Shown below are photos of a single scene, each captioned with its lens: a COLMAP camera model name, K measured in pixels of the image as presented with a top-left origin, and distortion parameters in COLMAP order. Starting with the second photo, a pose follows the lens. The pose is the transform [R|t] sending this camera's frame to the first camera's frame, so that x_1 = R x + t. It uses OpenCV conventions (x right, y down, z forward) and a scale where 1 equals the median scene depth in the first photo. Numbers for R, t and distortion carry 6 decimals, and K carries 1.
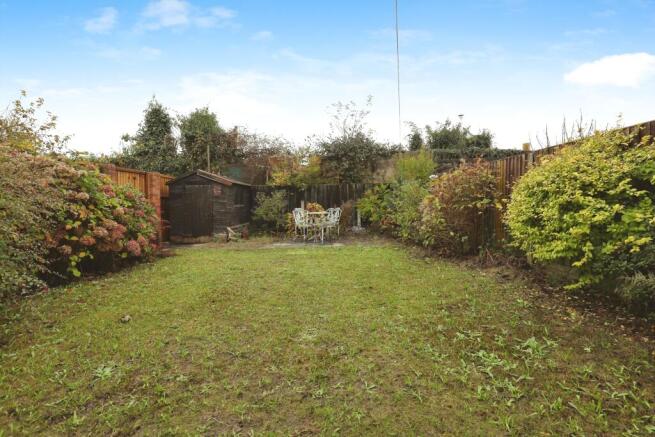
lens RADIAL K [[298.0, 0, 333.4], [0, 298.0, 218.9], [0, 0, 1]] dist [-0.028357, 0.000444]
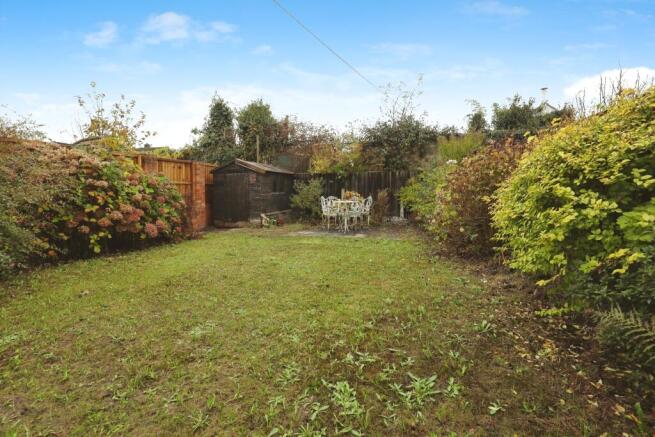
lens RADIAL K [[298.0, 0, 326.0], [0, 298.0, 218.2], [0, 0, 1]] dist [-0.028357, 0.000444]
pose [[0.964226, 0.033662, -0.262937, 0.139603], [-0.023427, 0.998844, 0.041964, -0.005123], [0.264045, -0.034303, 0.963900, 0.050819]]
